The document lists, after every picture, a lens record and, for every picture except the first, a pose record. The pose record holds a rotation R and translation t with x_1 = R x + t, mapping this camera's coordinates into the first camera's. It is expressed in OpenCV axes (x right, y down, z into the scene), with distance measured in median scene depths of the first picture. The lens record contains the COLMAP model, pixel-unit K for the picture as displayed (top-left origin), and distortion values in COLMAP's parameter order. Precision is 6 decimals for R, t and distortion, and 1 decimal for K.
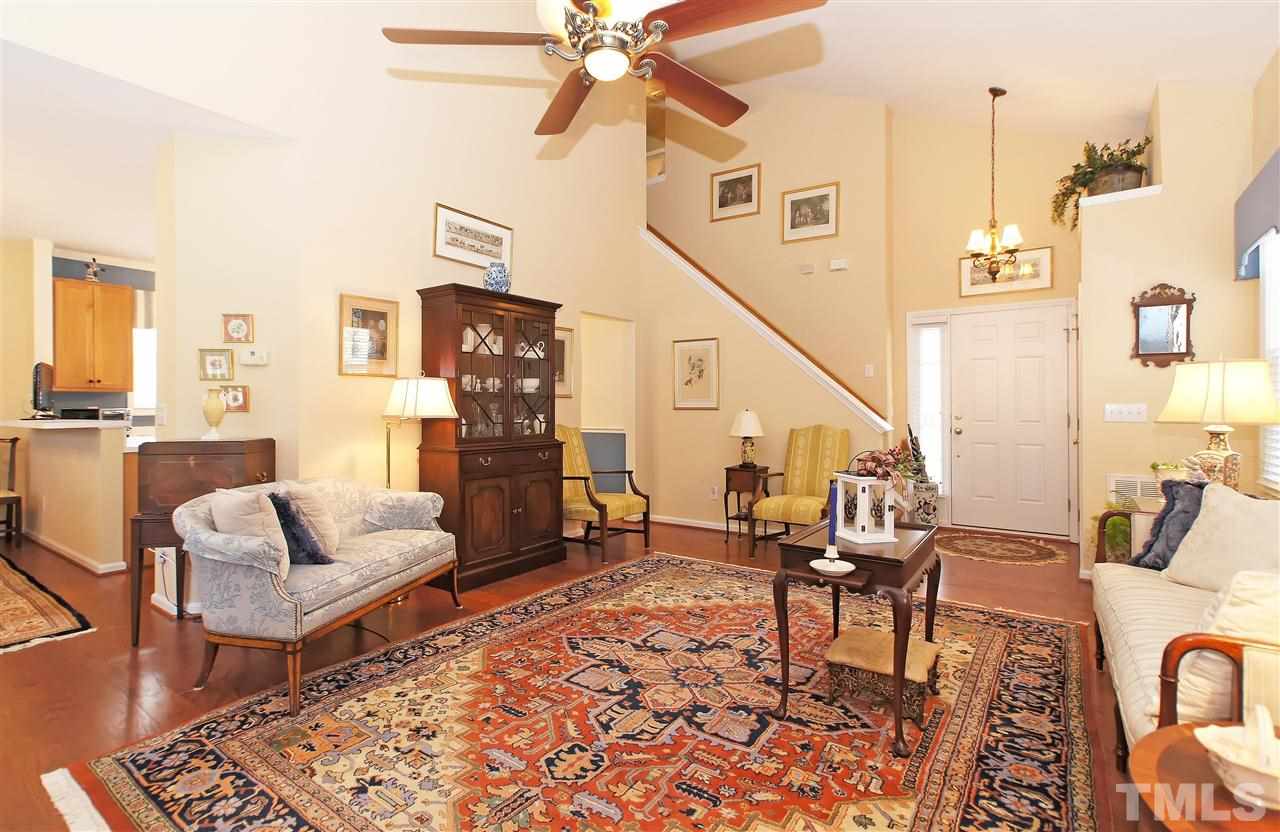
lens RADIAL K [[605.4, 0, 635.5], [0, 605.4, 411.4], [0, 0, 1]] dist [-0.003601, -0.000675]
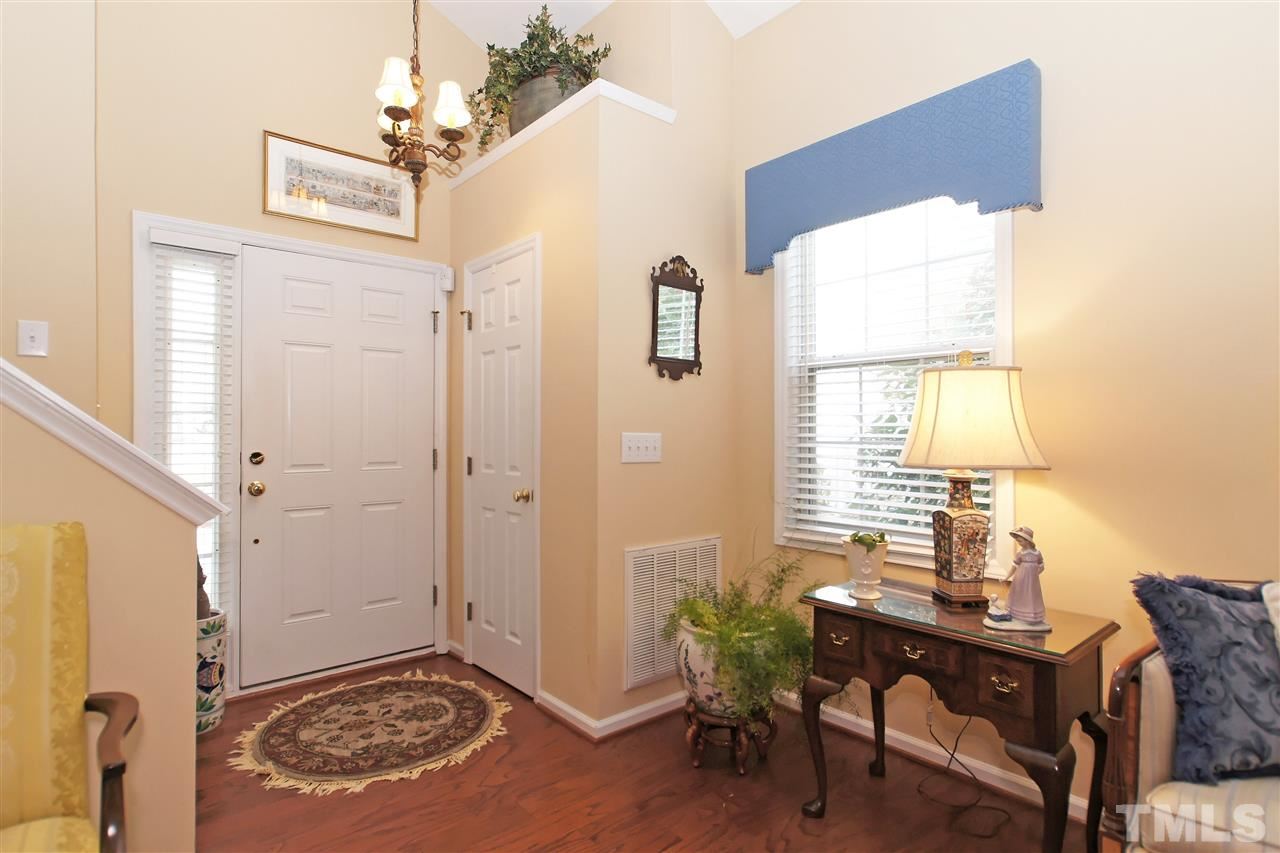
lens RADIAL K [[652.2, 0, 640.0], [0, 652.2, 426.5], [0, 0, 1]] dist [-0.000728, -0.000483]
pose [[0.238010, 0.009625, 0.971215, 0.216390], [0.007625, 0.999902, -0.011777, -0.017887], [-0.971233, 0.010208, 0.237913, 1.205206]]
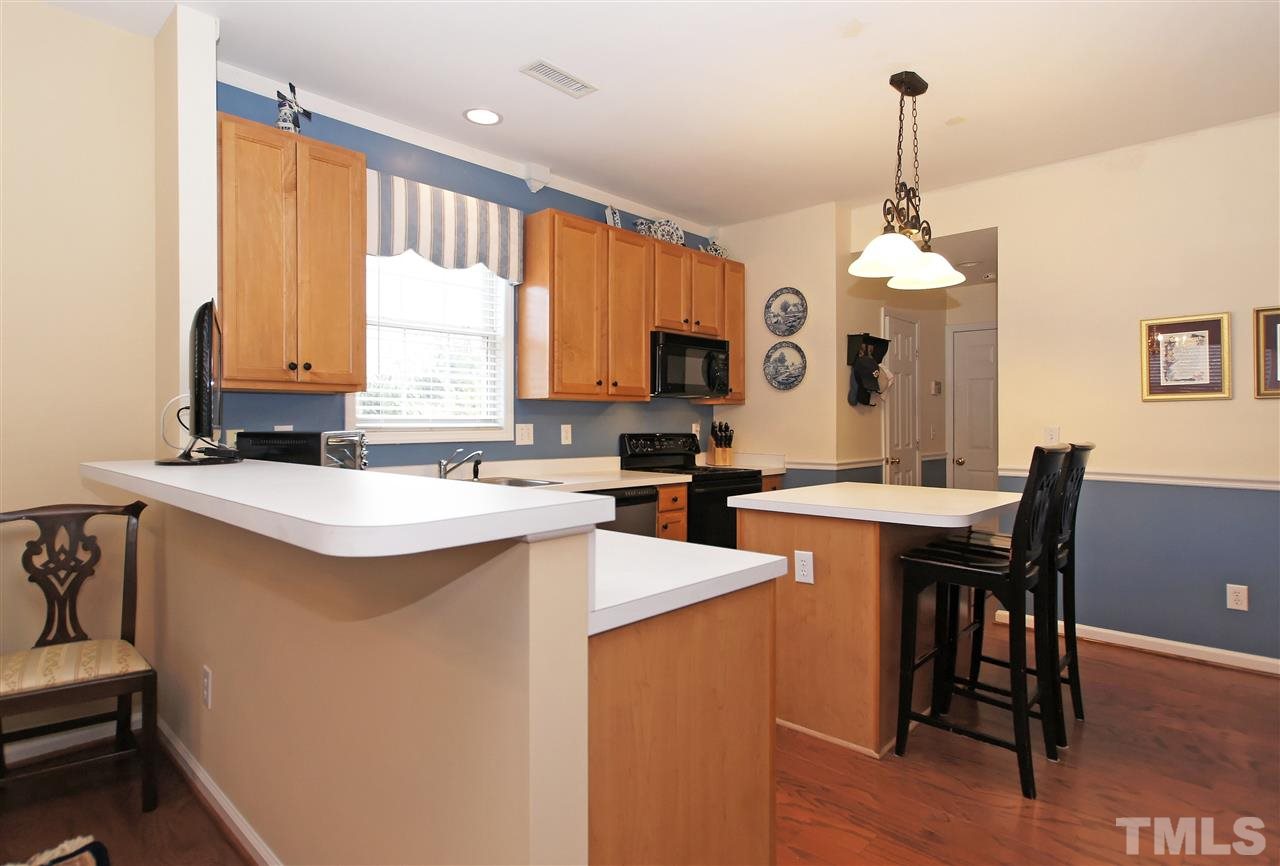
lens RADIAL K [[705.9, 0, 640.0], [0, 705.9, 433.0], [0, 0, 1]] dist [-0.003579, -0.001084]
pose [[0.986579, 0.003140, -0.163253, -1.303935], [-0.002535, 0.999989, 0.003917, -0.012478], [0.163264, -0.003451, 0.986576, 1.239832]]
